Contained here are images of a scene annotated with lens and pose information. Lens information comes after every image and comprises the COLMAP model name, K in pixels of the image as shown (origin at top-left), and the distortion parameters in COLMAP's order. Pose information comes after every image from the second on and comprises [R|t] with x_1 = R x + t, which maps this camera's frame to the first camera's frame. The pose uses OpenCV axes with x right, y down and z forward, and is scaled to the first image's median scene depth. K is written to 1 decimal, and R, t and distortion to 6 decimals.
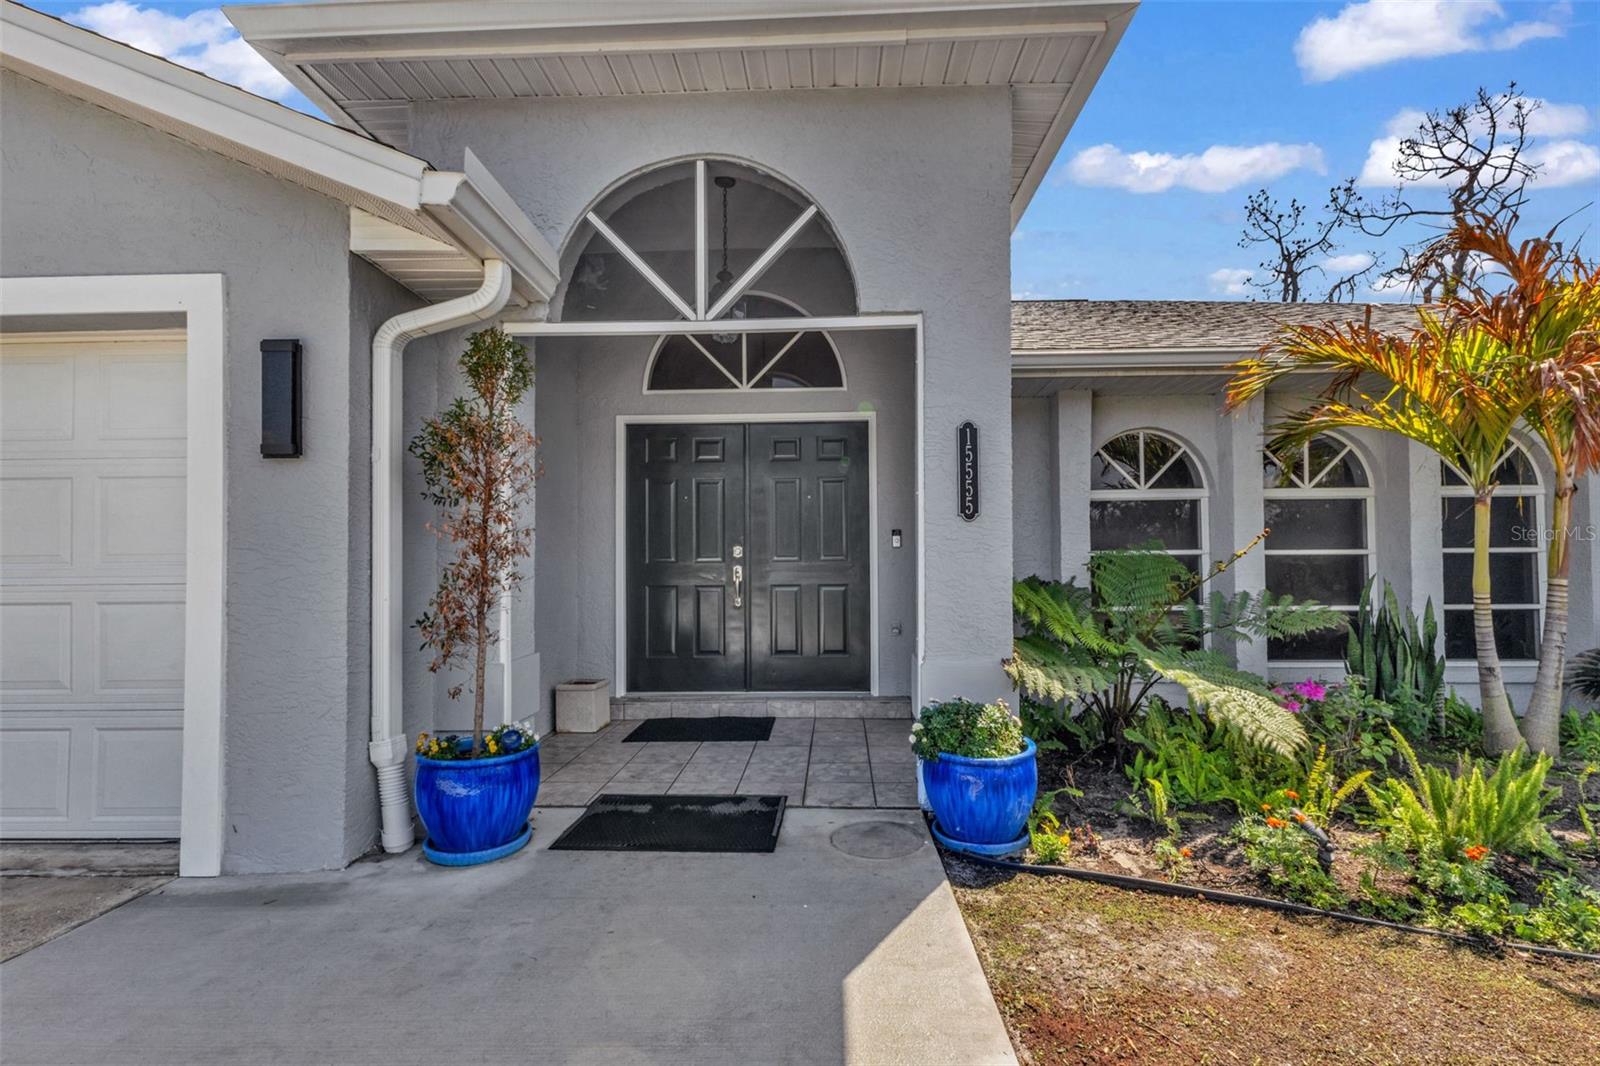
lens RADIAL K [[697.2, 0, 823.8], [0, 697.2, 566.5], [0, 0, 1]] dist [0.014505, -0.003113]
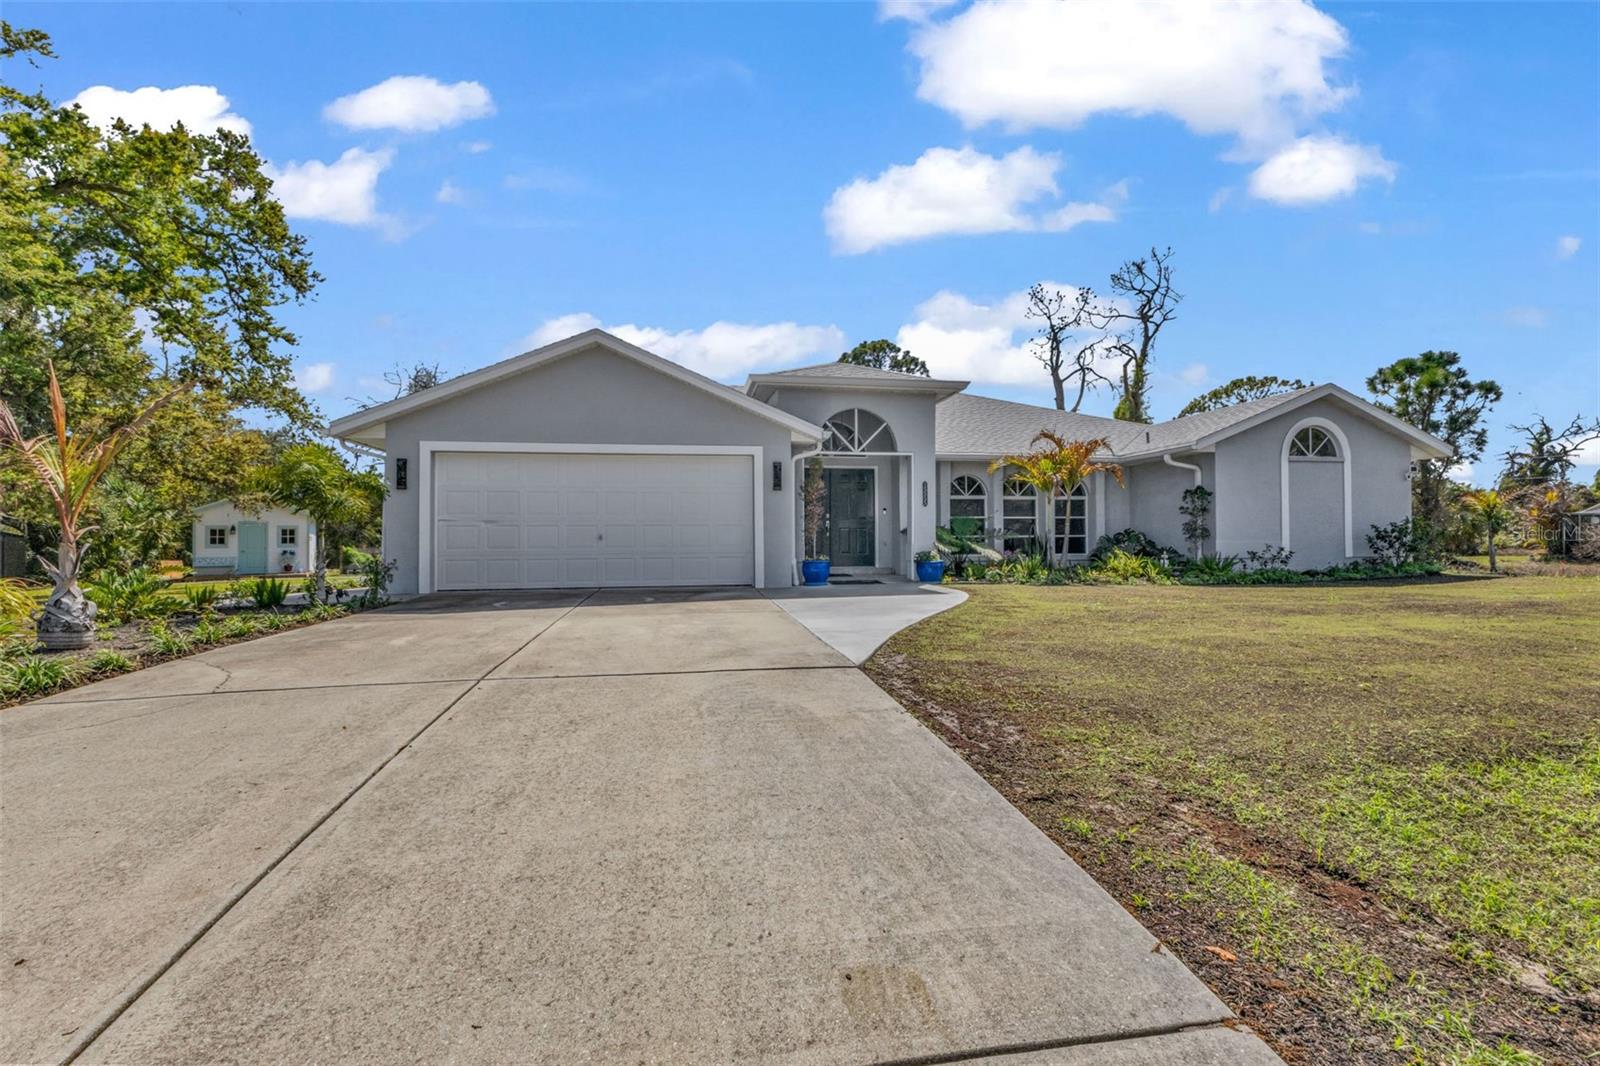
lens RADIAL K [[697.2, 0, 799.1], [0, 697.2, 533.1], [0, 0, 1]] dist [0.014505, -0.003113]
pose [[0.980778, 0.006630, 0.195014, -0.827139], [-0.004848, 0.999942, -0.009612, 0.080771], [-0.195066, 0.008481, 0.980753, -1.784049]]
